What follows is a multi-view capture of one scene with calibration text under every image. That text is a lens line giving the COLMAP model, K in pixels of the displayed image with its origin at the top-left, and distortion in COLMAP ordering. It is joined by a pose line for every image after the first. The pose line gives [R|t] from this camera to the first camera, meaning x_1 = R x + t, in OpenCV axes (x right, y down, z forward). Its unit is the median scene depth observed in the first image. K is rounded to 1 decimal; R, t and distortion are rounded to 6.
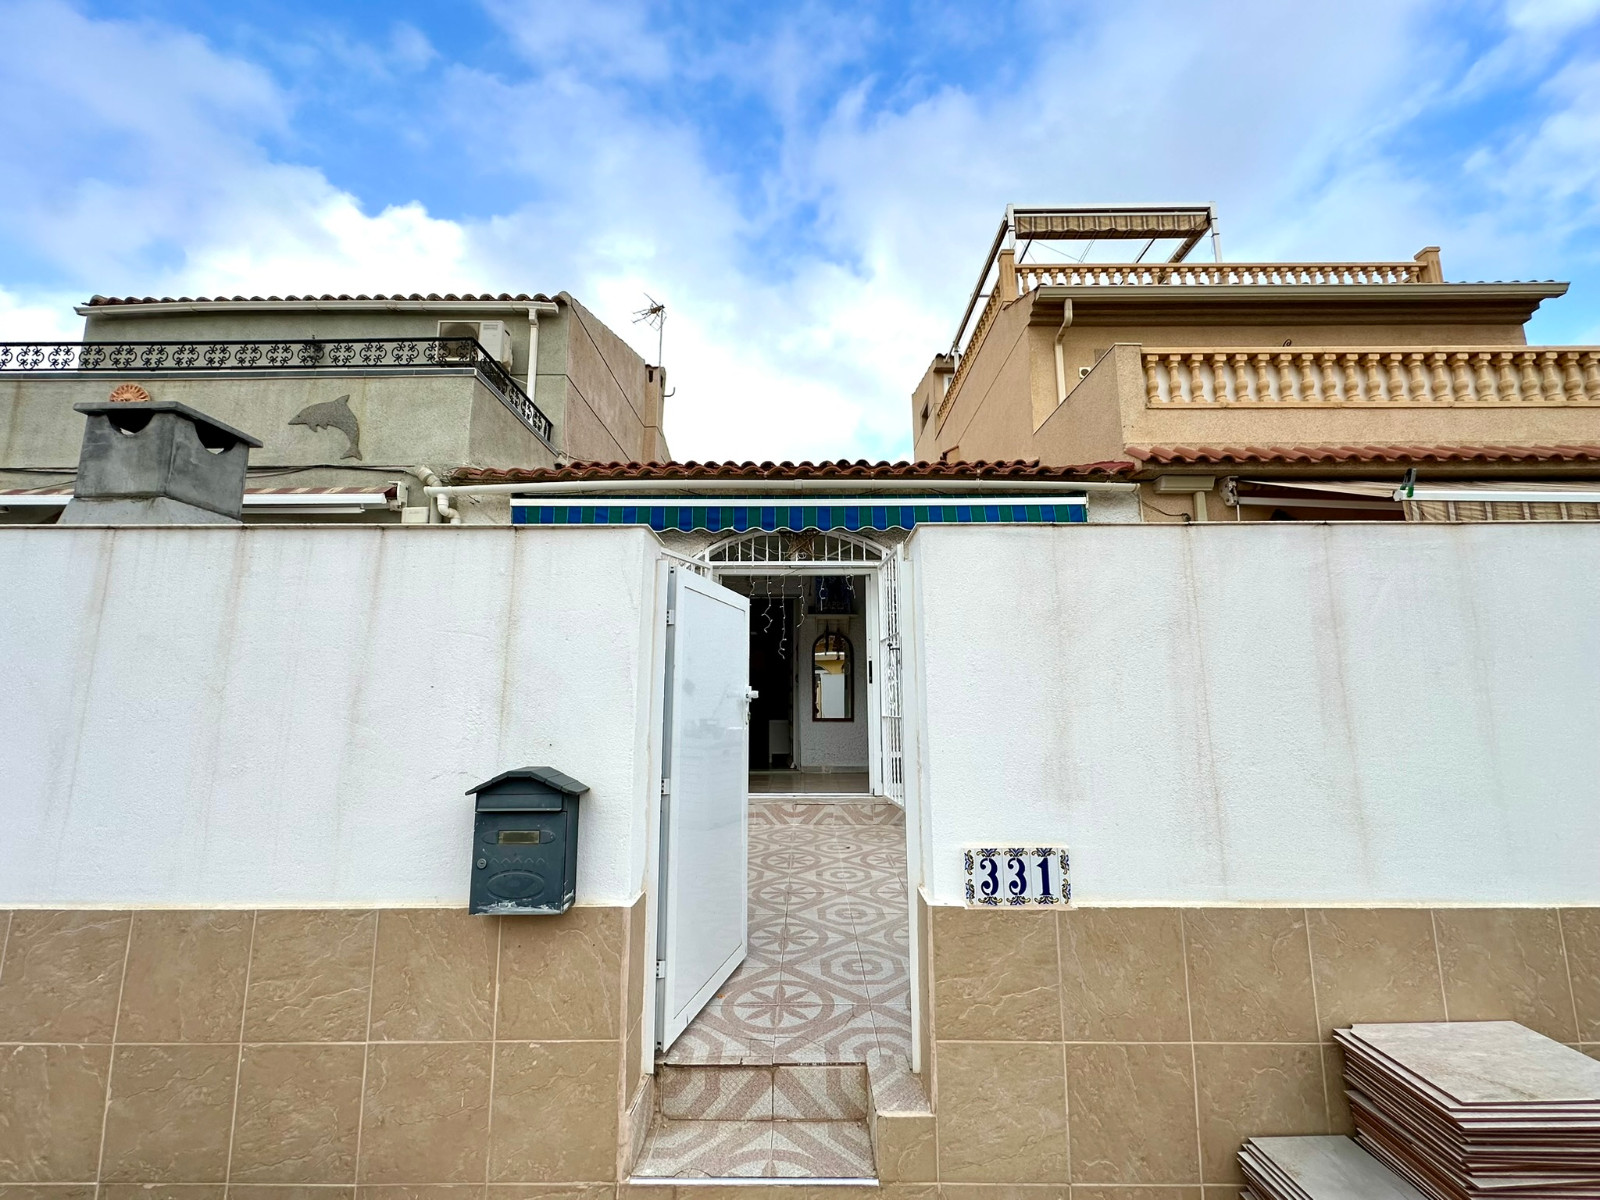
lens RADIAL K [[637.5, 0, 799.3], [0, 637.5, 598.3], [0, 0, 1]] dist [-0.002635, 0.000103]
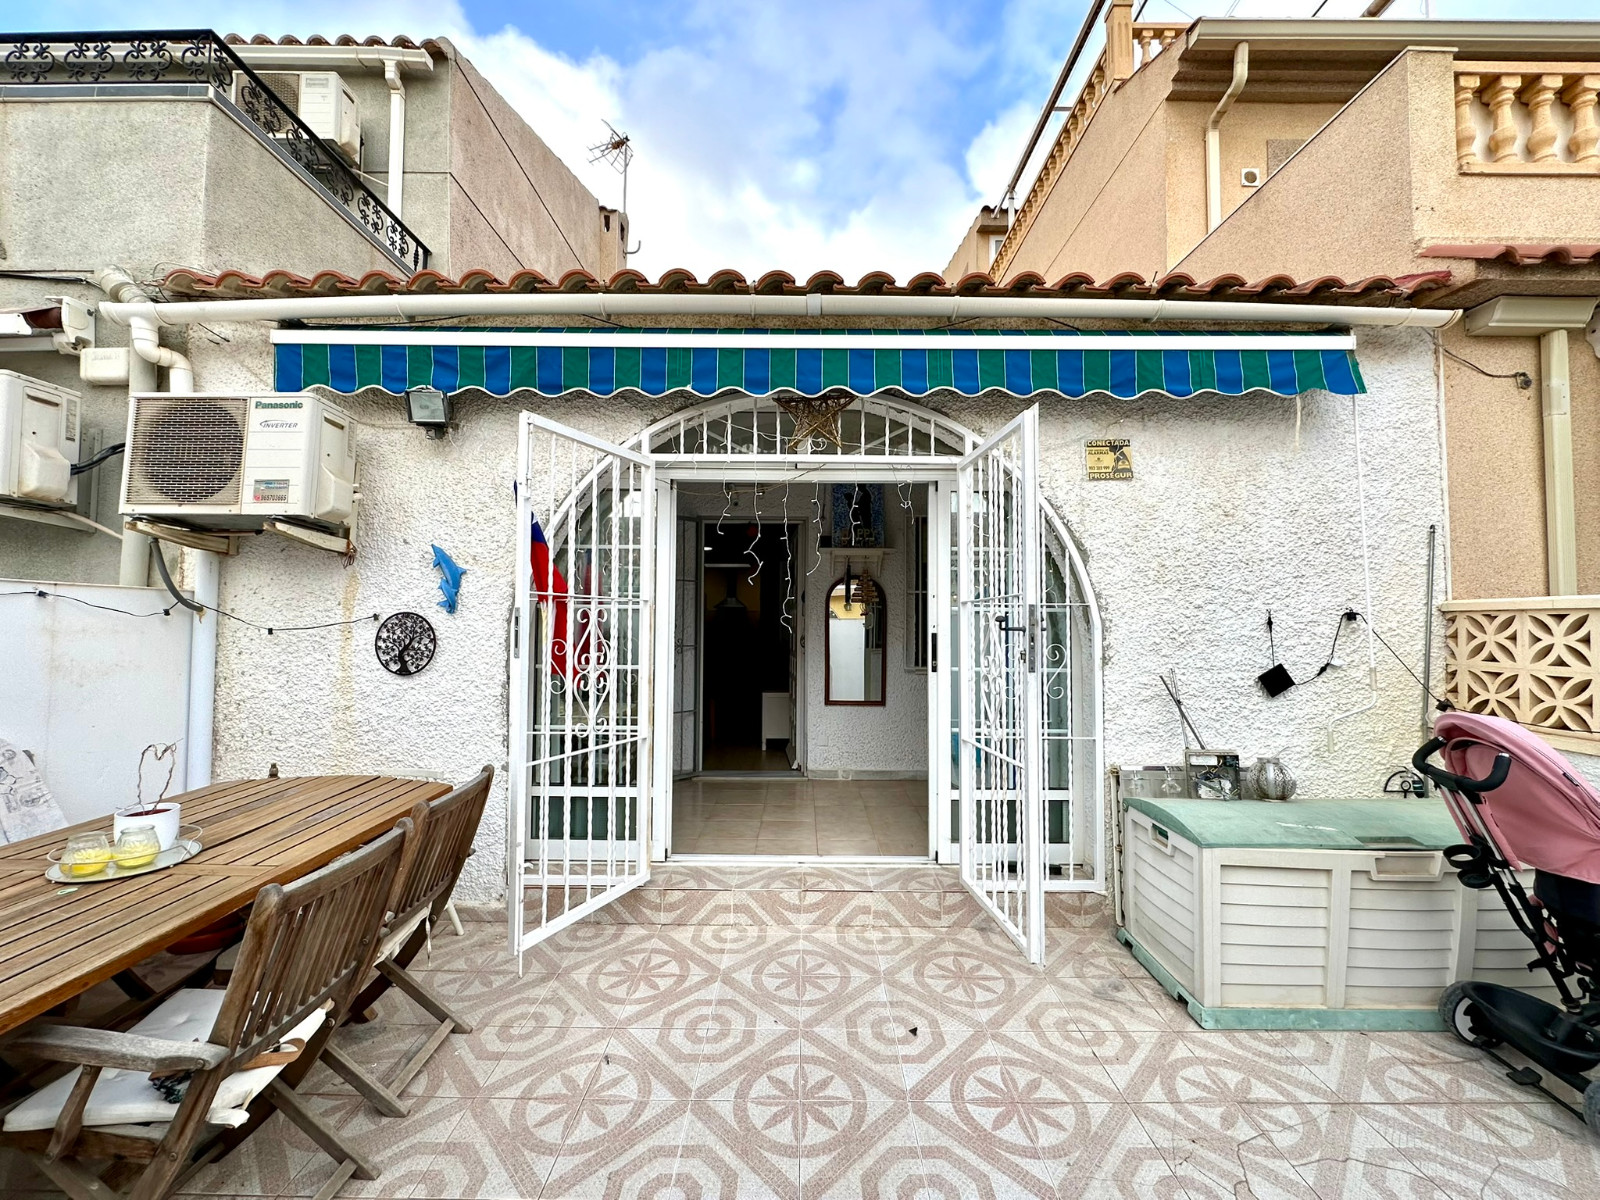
lens RADIAL K [[637.5, 0, 801.6], [0, 637.5, 602.0], [0, 0, 1]] dist [-0.002635, 0.000103]
pose [[0.999947, 0.008248, 0.006157, -0.012585], [-0.008928, 0.992715, 0.120157, 0.001557], [-0.005121, -0.120205, 0.992736, 0.432276]]
